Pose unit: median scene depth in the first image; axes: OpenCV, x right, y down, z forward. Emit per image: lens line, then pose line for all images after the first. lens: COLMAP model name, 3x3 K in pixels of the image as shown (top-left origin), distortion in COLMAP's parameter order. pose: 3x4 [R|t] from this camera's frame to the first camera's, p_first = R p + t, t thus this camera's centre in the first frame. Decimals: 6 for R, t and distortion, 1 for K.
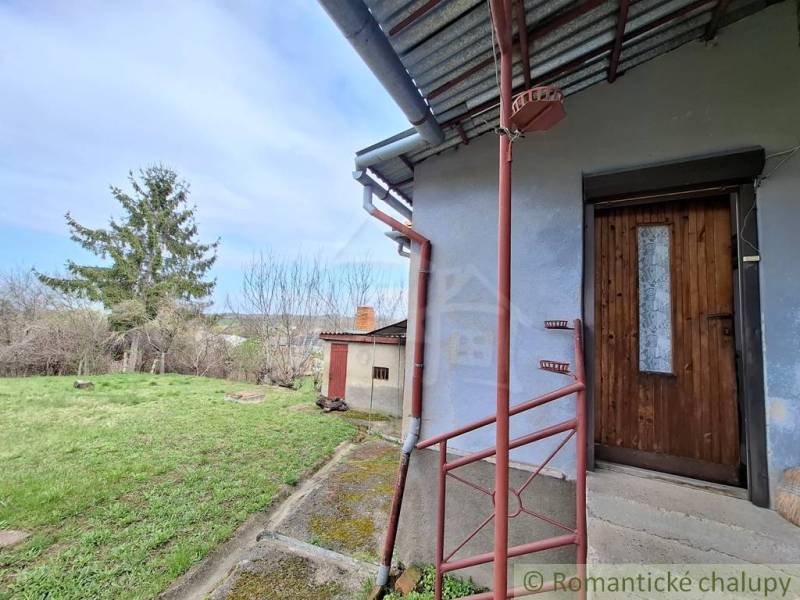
lens RADIAL K [[311.5, 0, 404.3], [0, 311.5, 297.5], [0, 0, 1]] dist [-0.011417, 0.000303]
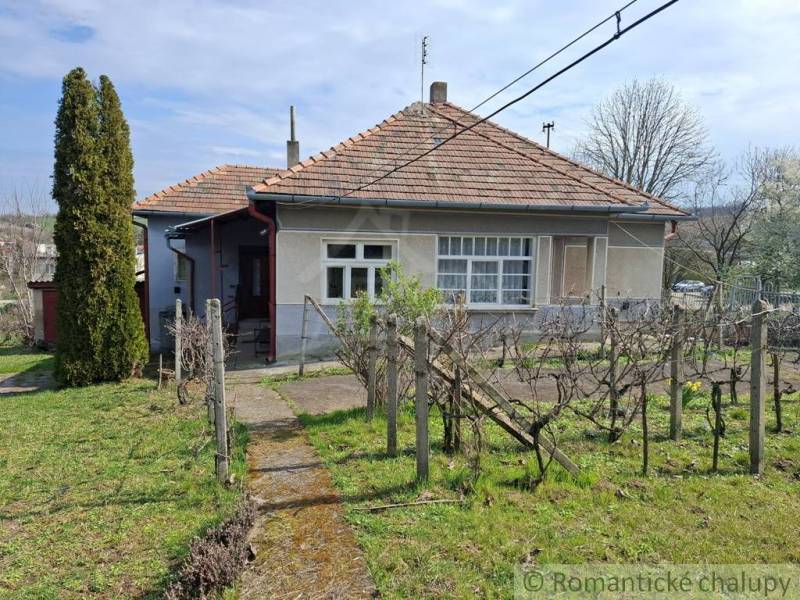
lens RADIAL K [[558.3, 0, 398.4], [0, 558.3, 312.0], [0, 0, 1]] dist [0.090410, -0.116976]
pose [[0.786971, -0.102755, 0.608373, -0.592992], [-0.045352, 0.973733, 0.223131, -0.339216], [-0.615321, -0.203188, 0.761640, -1.540329]]
